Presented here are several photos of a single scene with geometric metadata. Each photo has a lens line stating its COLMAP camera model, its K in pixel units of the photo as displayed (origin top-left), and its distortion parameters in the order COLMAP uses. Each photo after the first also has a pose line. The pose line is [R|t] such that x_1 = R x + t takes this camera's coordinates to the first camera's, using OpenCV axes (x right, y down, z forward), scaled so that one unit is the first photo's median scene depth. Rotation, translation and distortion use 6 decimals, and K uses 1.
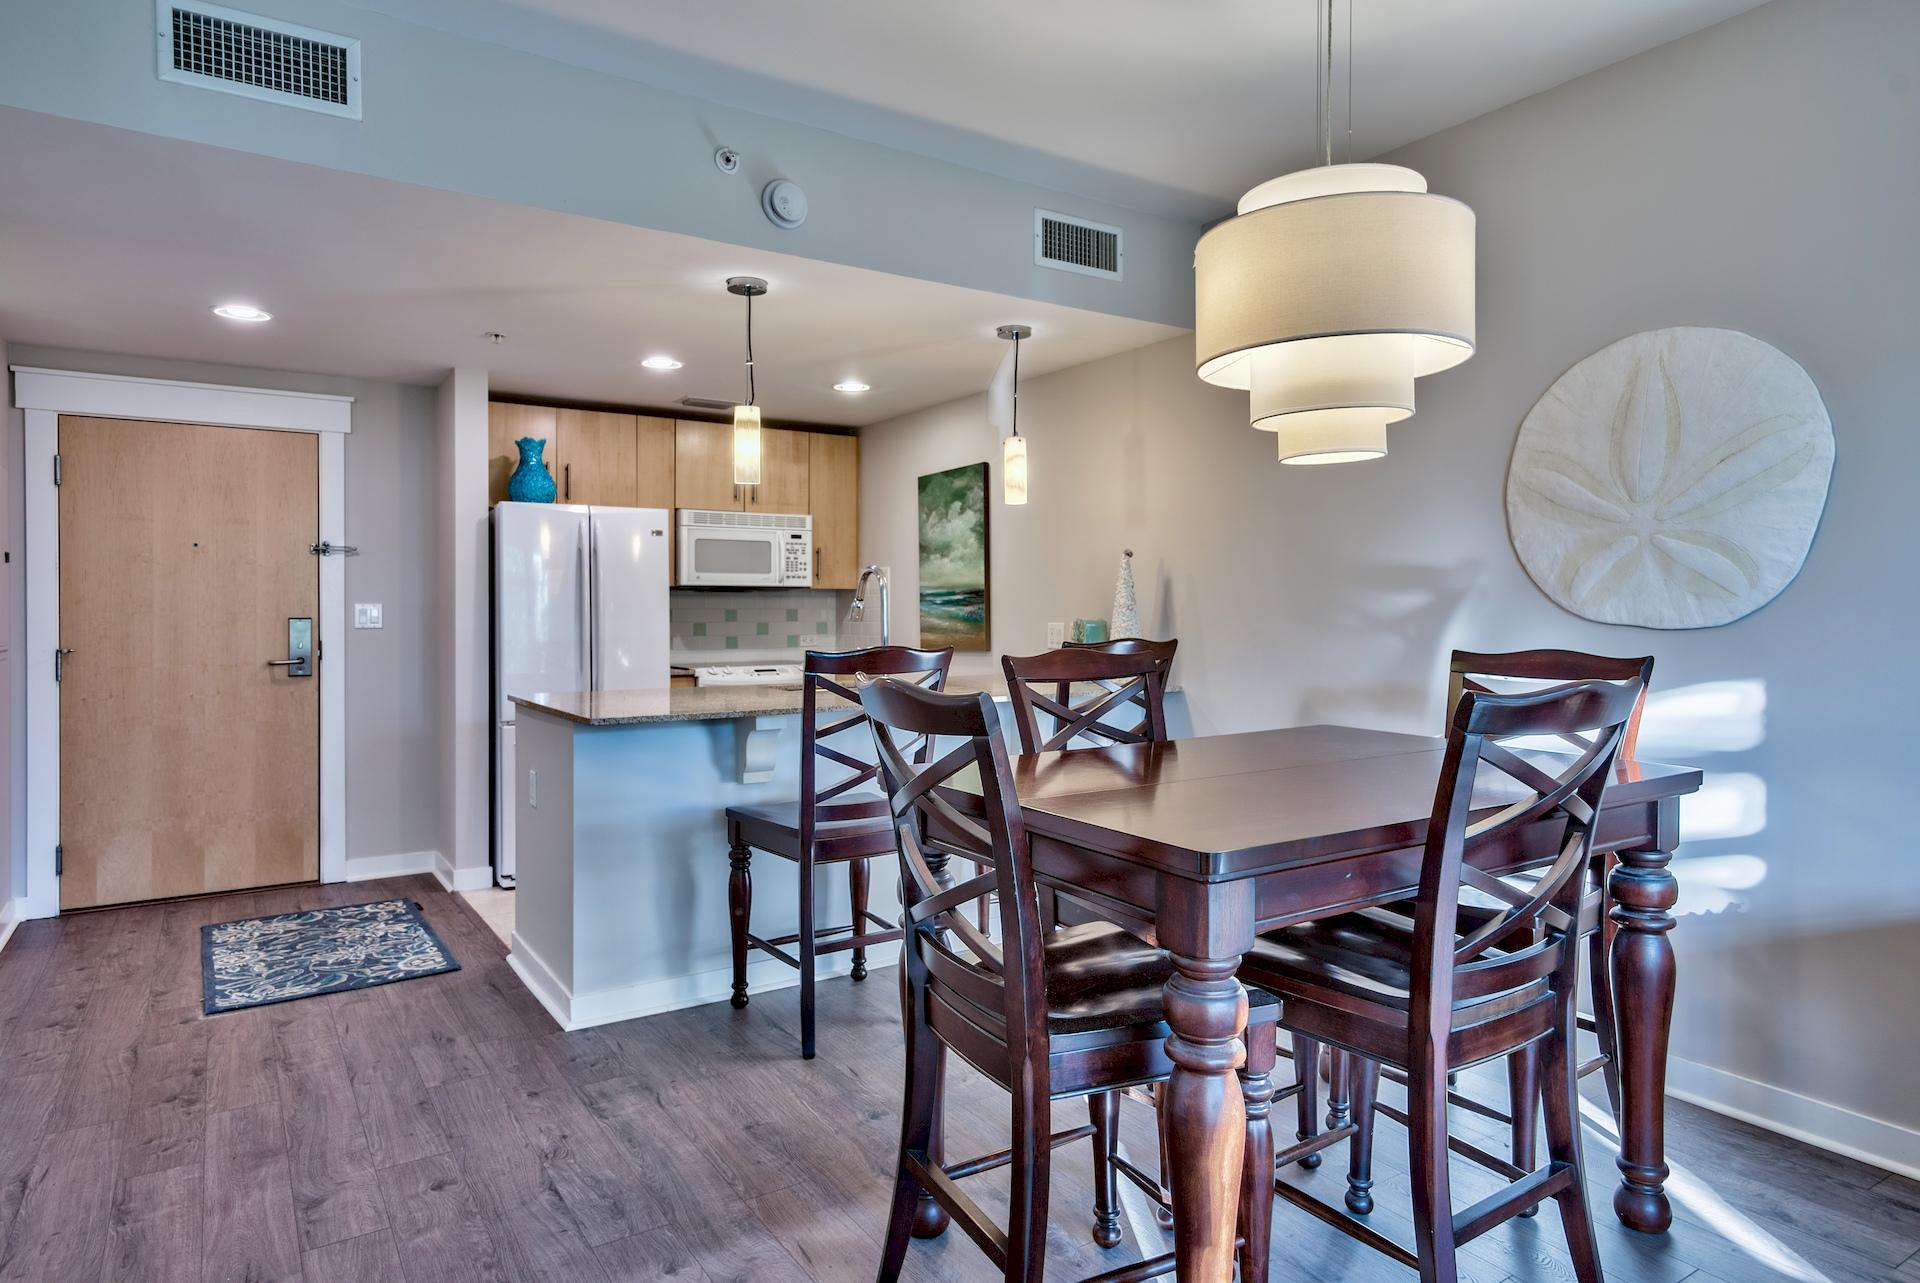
lens RADIAL K [[1130.9, 0, 954.1], [0, 1130.9, 608.3], [0, 0, 1]] dist [0.006580, 0.003699]
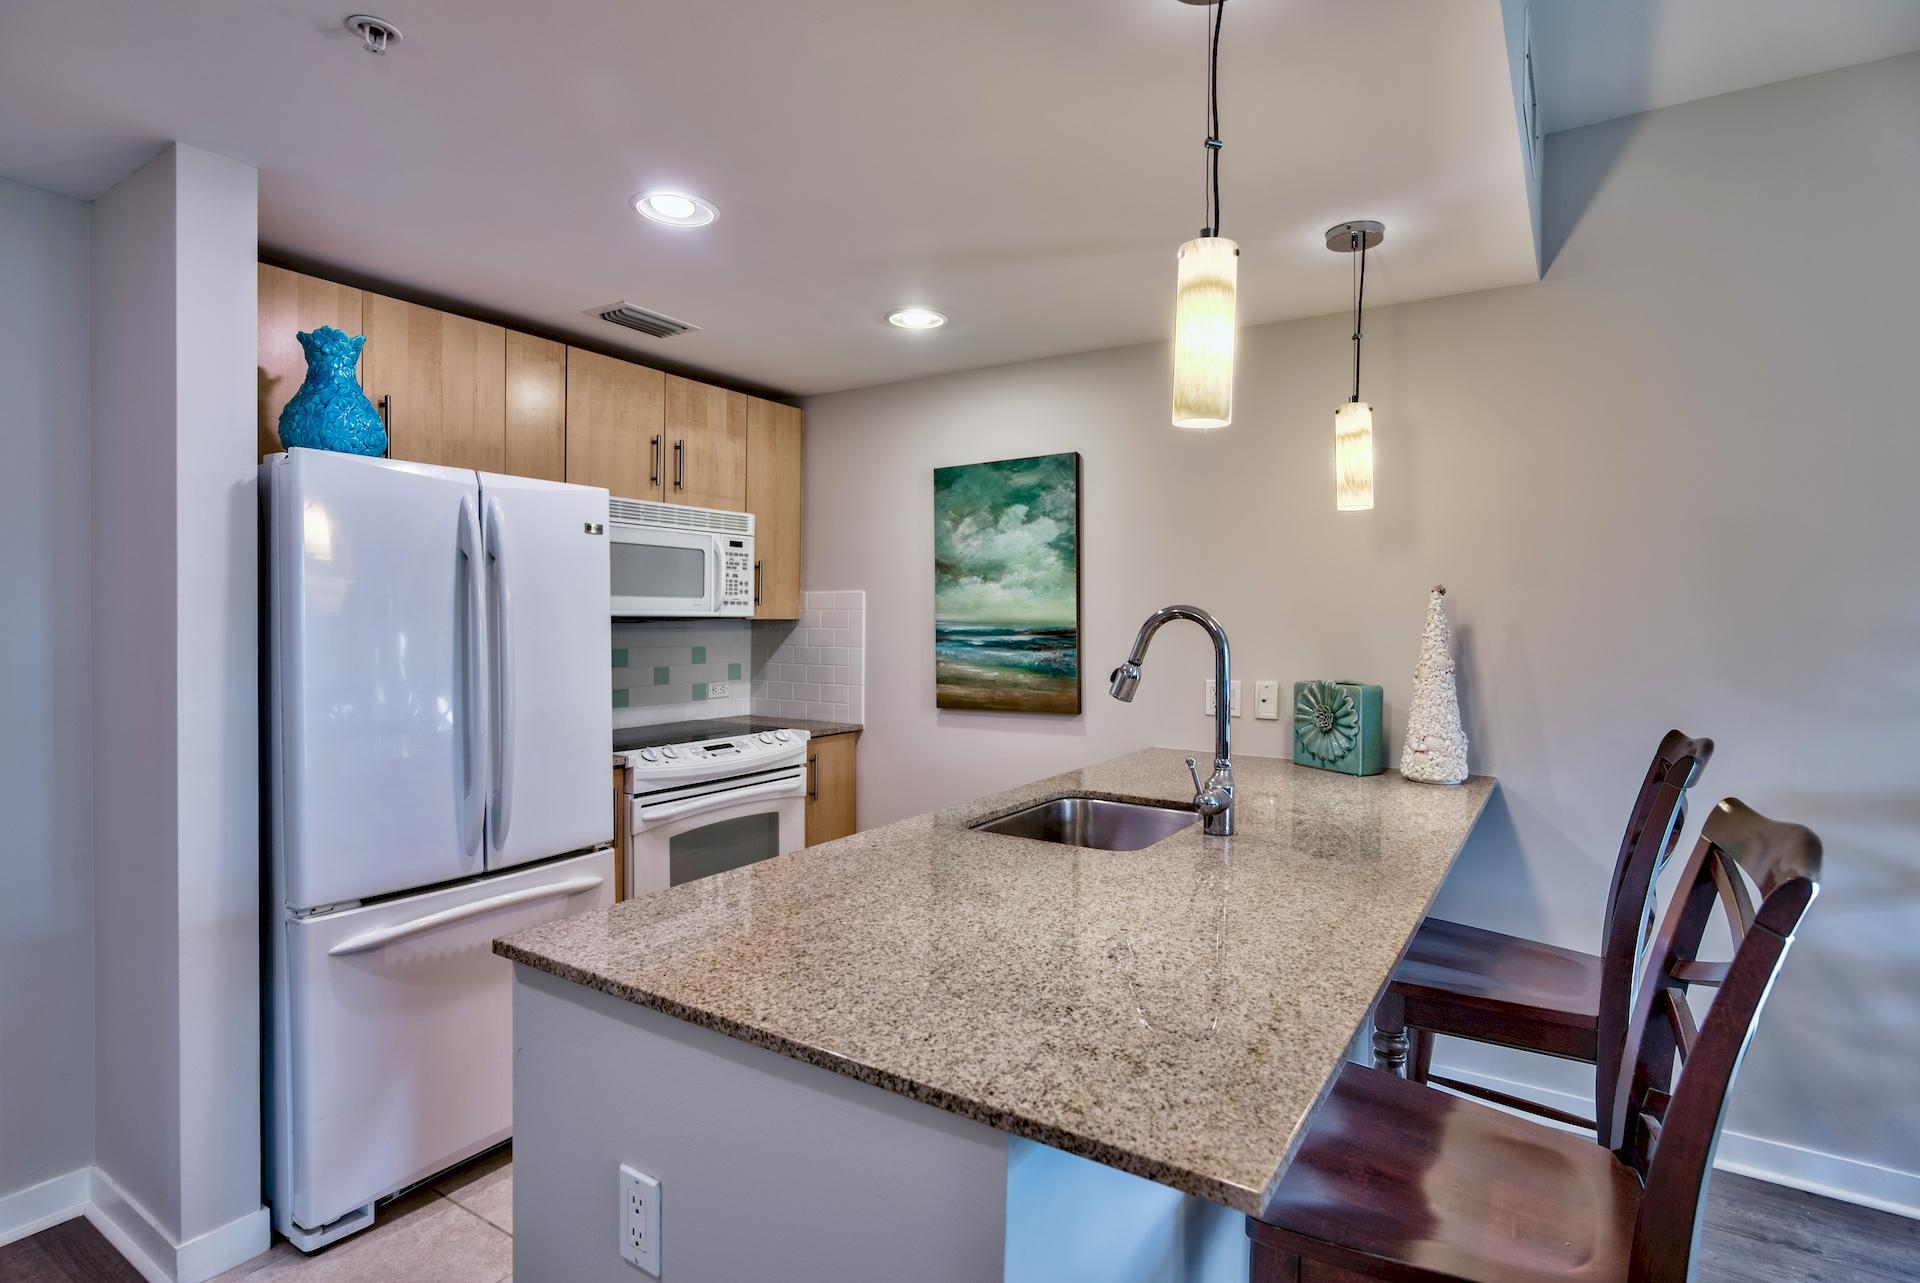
lens RADIAL K [[953.5, 0, 991.3], [0, 953.5, 630.8], [0, 0, 1]] dist [-0.002956, -0.000953]
pose [[0.907383, 0.002421, 0.420297, -0.299715], [-0.010074, 0.999821, 0.015991, -0.026804], [-0.420184, -0.018744, 0.907245, 0.509436]]
